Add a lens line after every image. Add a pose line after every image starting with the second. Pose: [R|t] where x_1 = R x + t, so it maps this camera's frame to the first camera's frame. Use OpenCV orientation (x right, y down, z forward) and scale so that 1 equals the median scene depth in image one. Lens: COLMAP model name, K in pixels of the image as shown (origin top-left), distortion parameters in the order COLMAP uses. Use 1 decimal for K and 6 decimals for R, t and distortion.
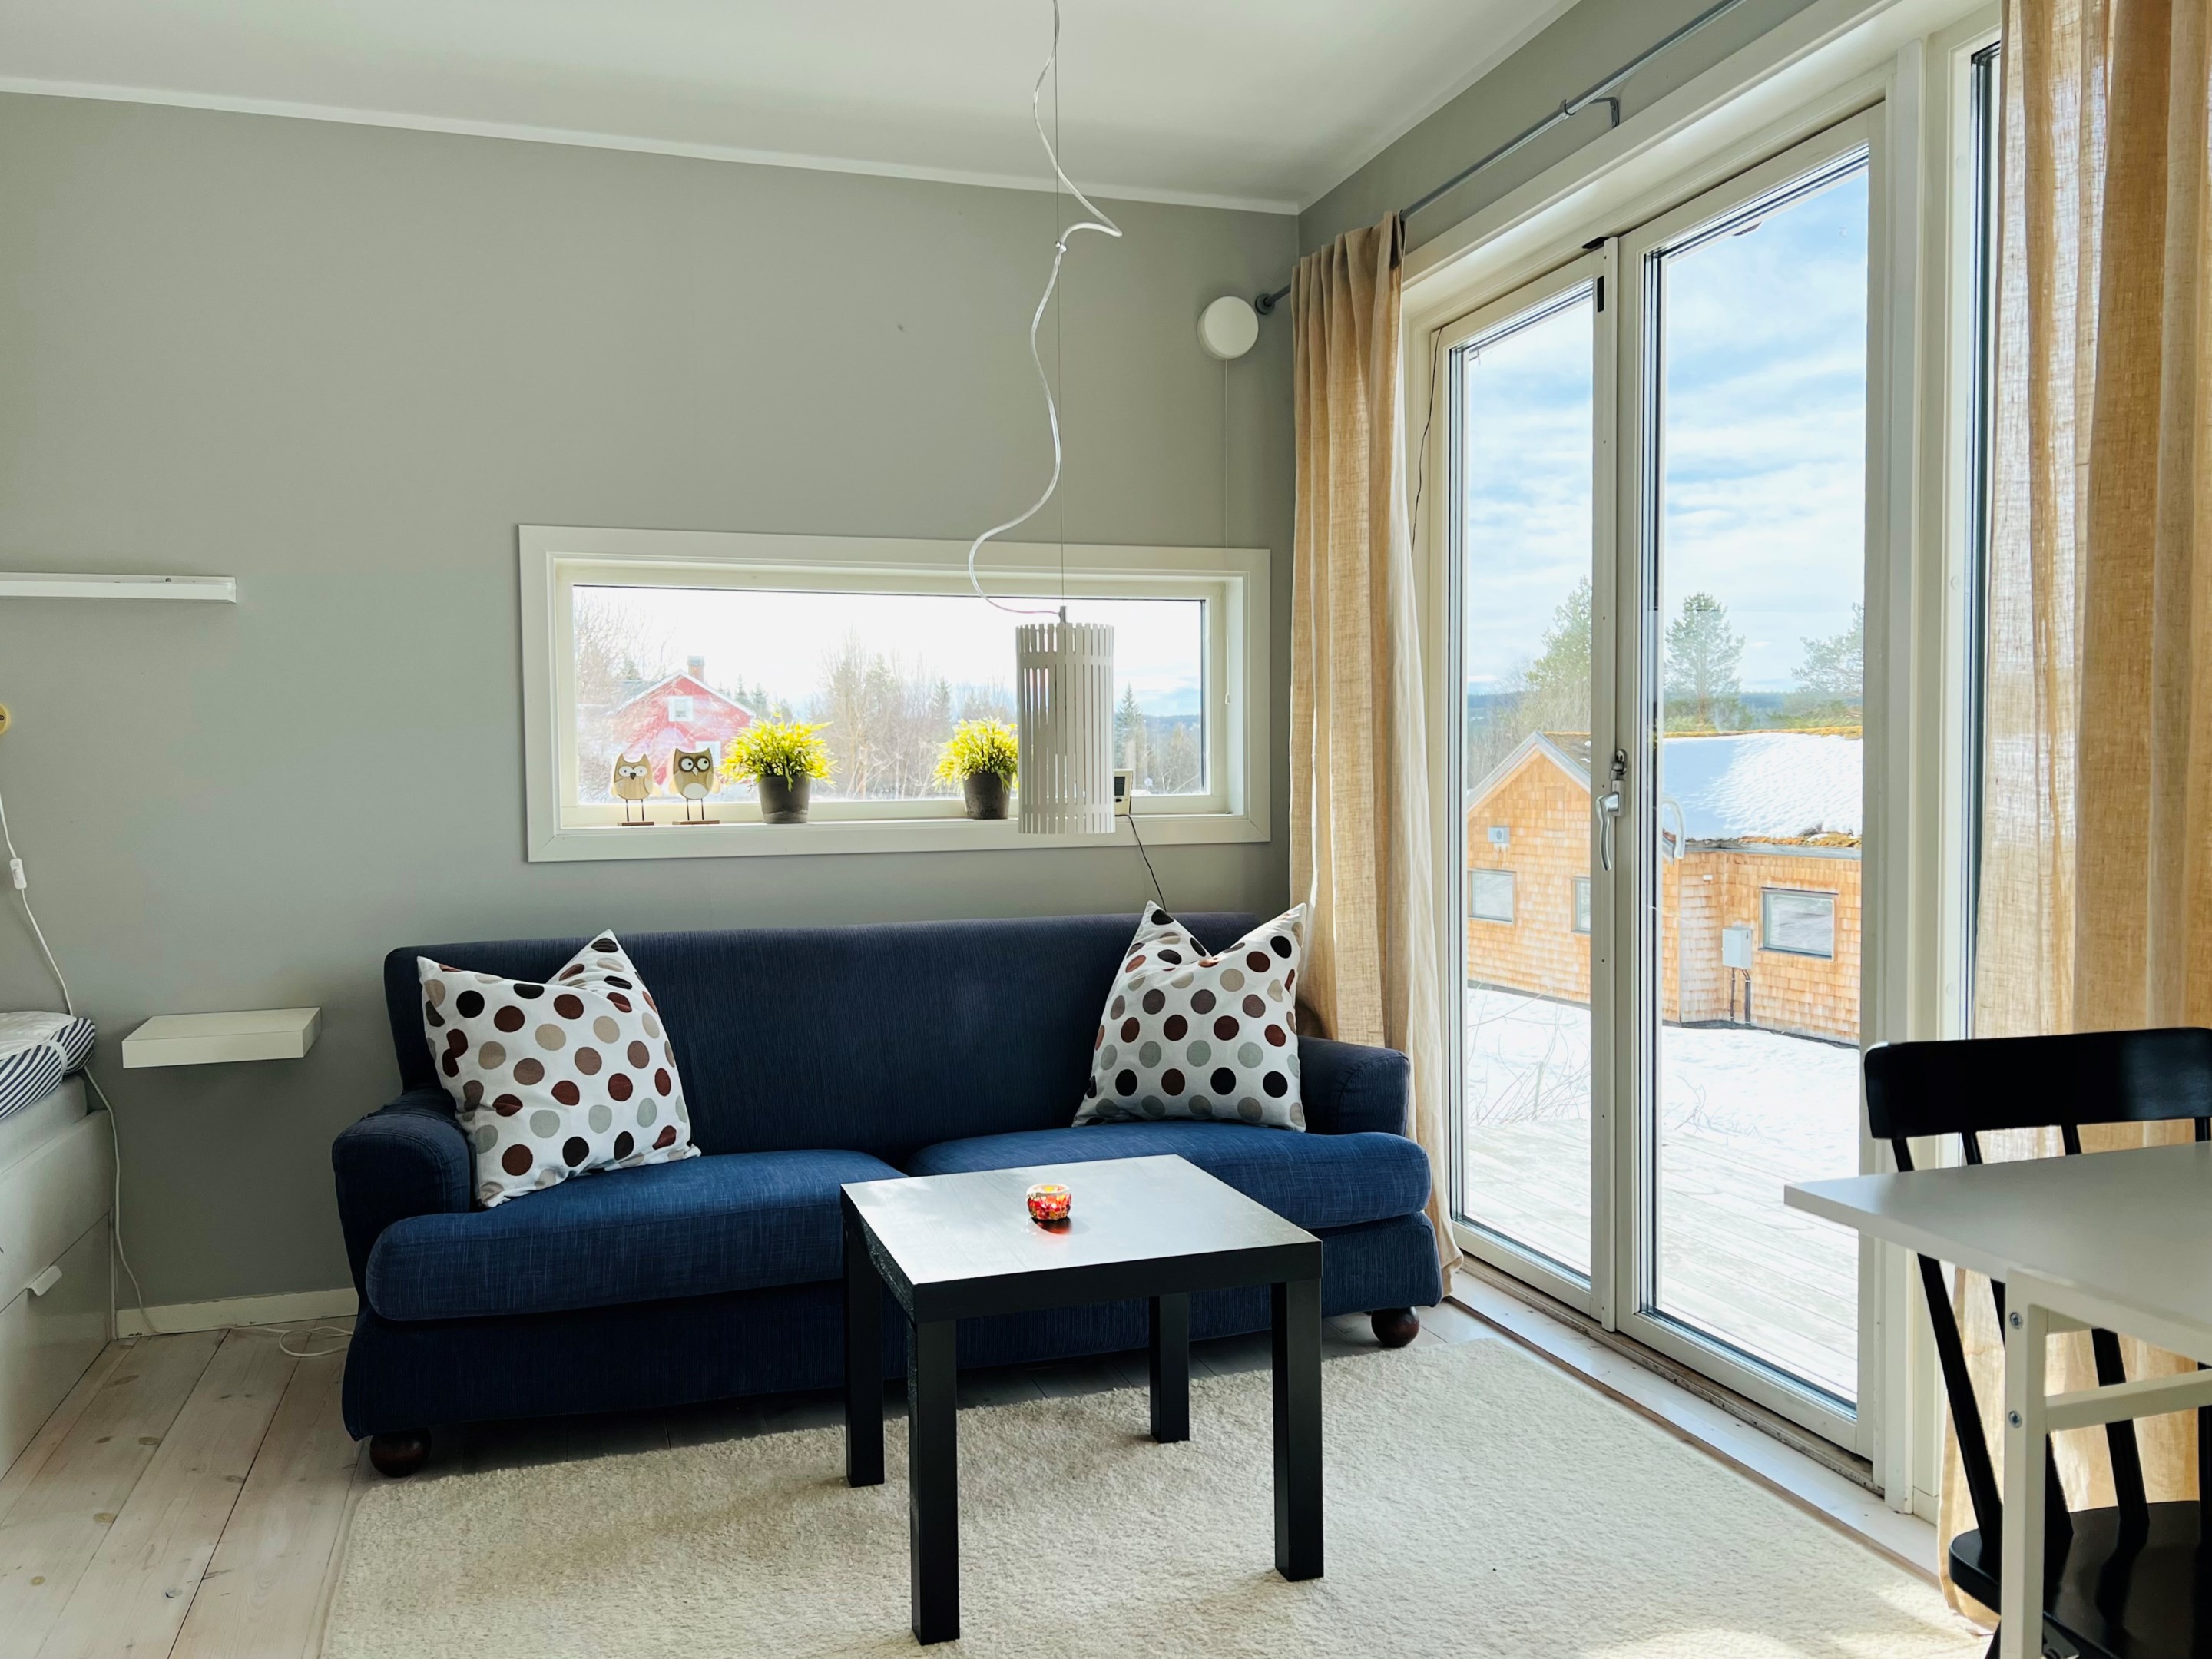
lens RADIAL K [[1856.9, 0, 1106.0], [0, 1856.9, 829.5], [0, 0, 1]] dist [0.264744, -0.288349]
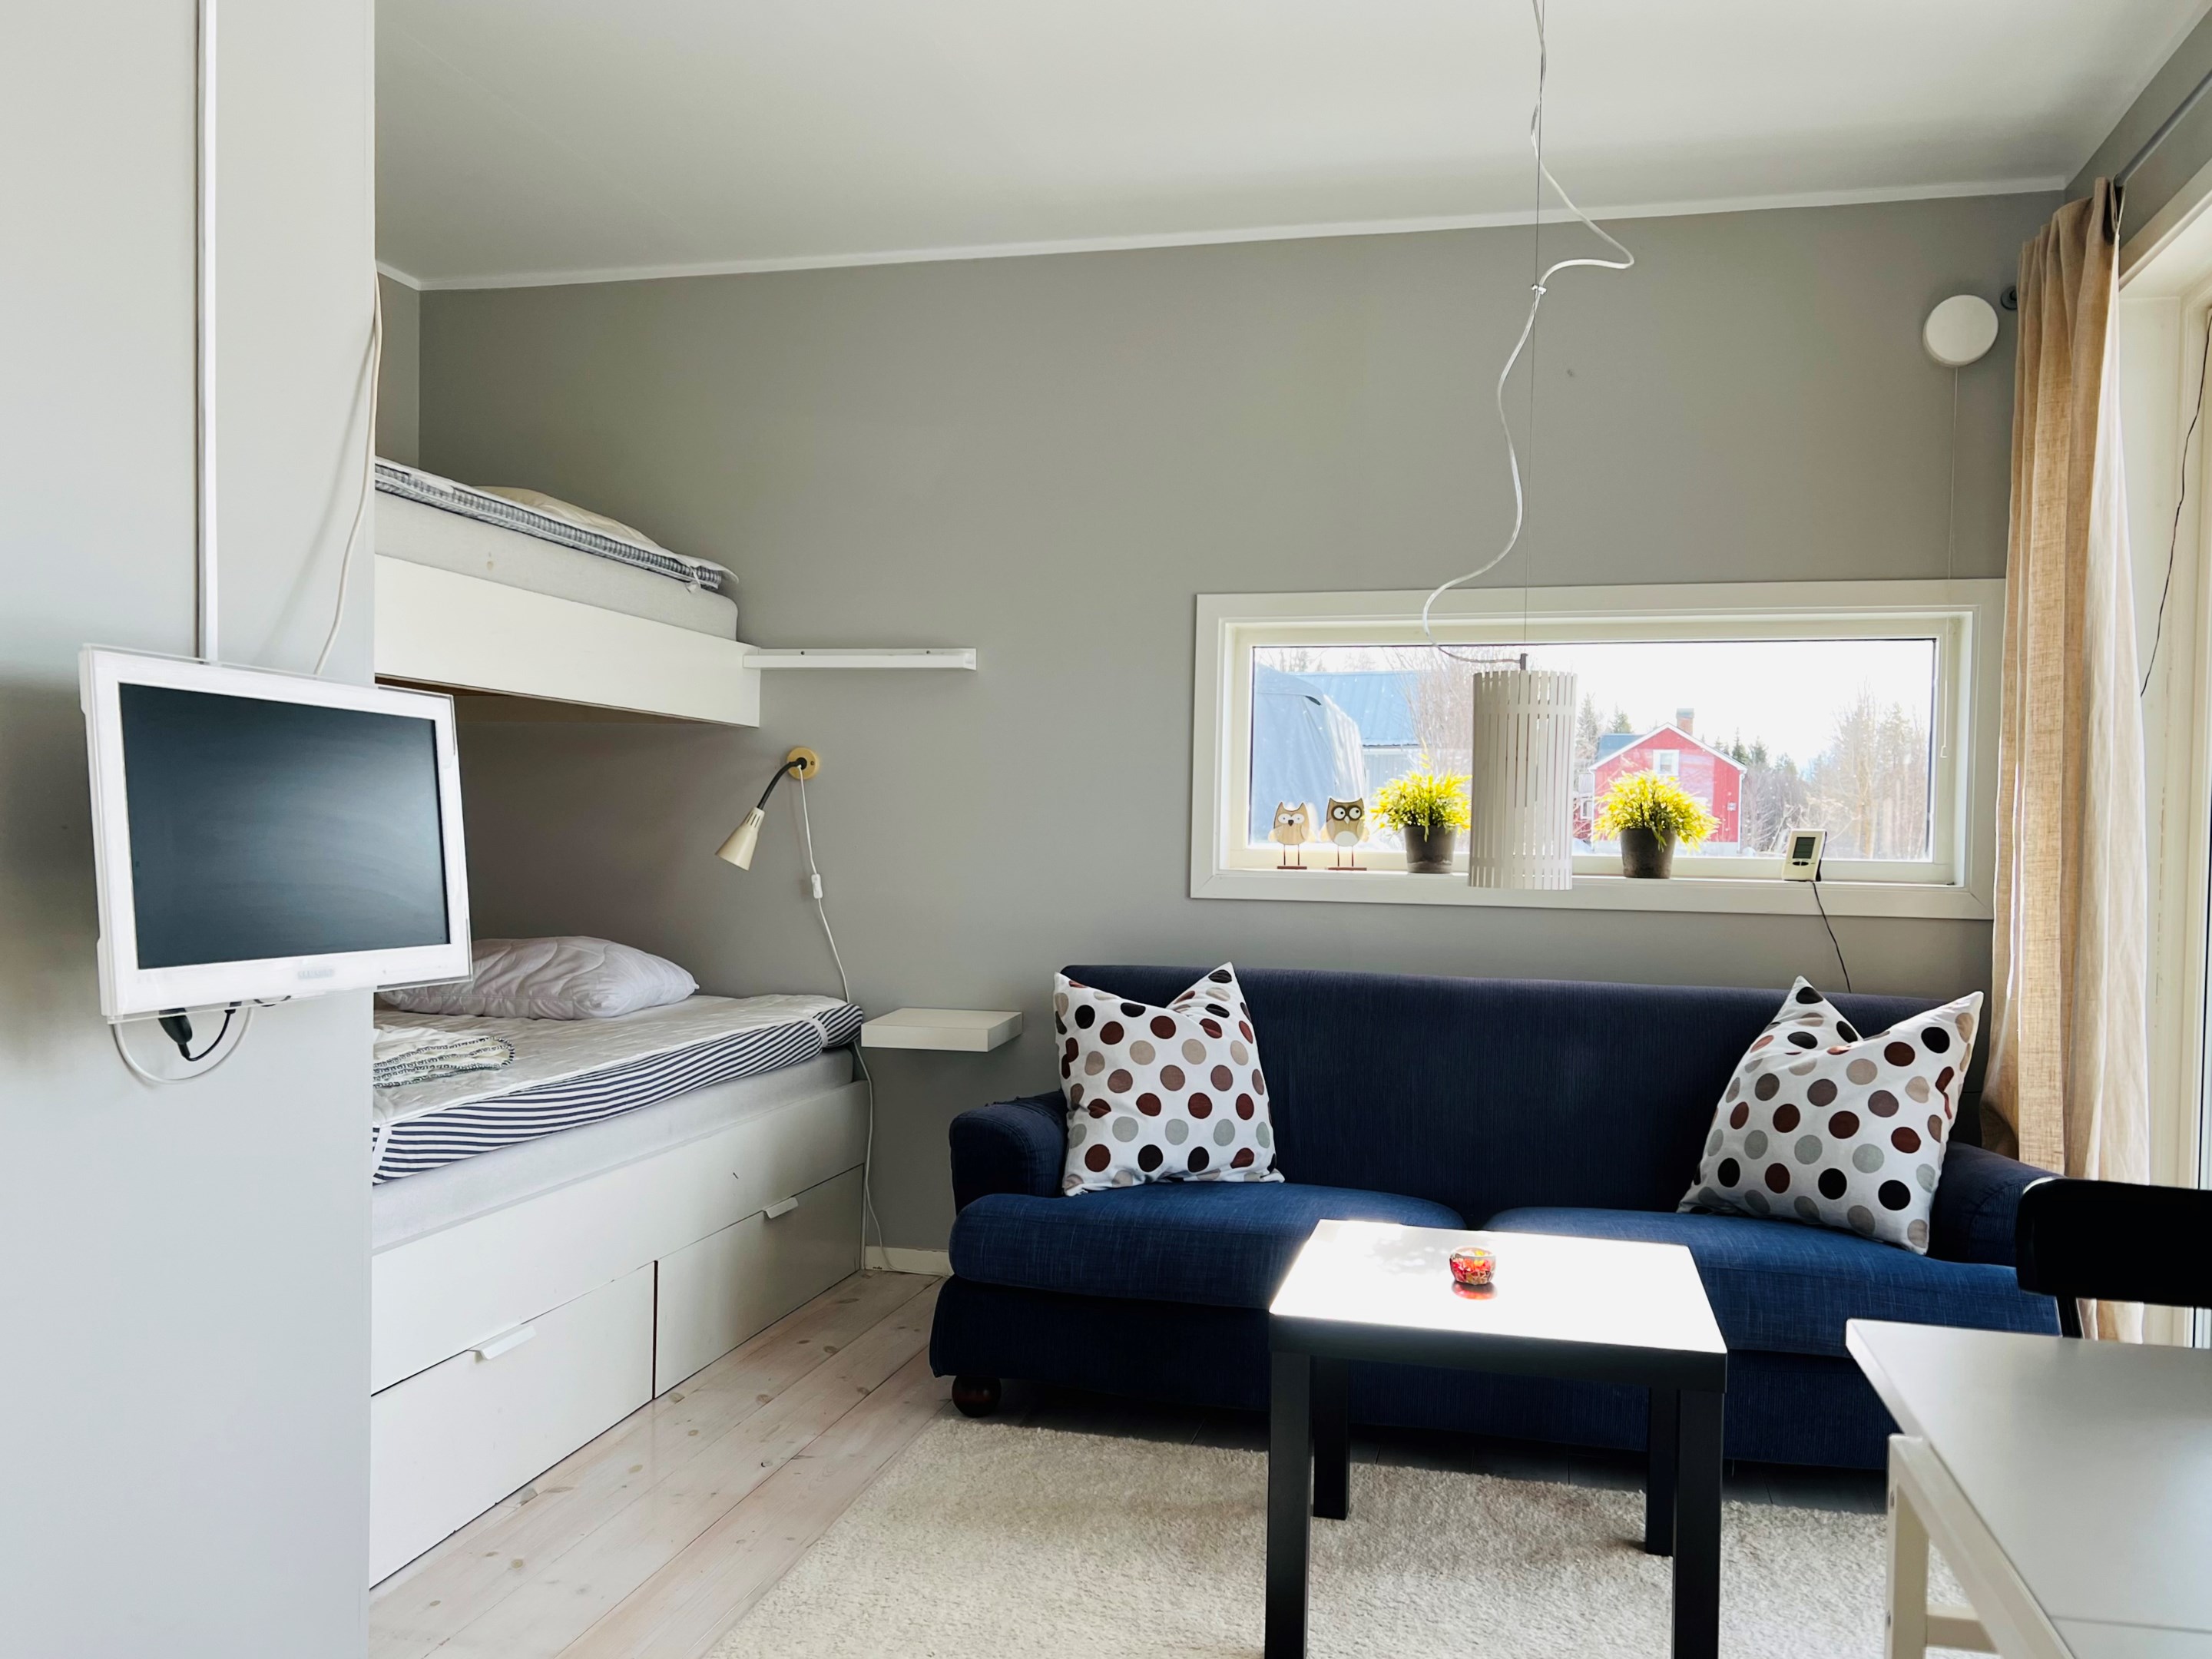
lens RADIAL K [[1887.9, 0, 1107.2], [0, 1887.9, 841.0], [0, 0, 1]] dist [0.295314, -0.311821]
pose [[0.869796, 0.033531, -0.492271, 0.220595], [-0.045825, 0.998866, -0.012932, 0.000713], [0.491279, 0.033806, 0.870346, 0.019082]]
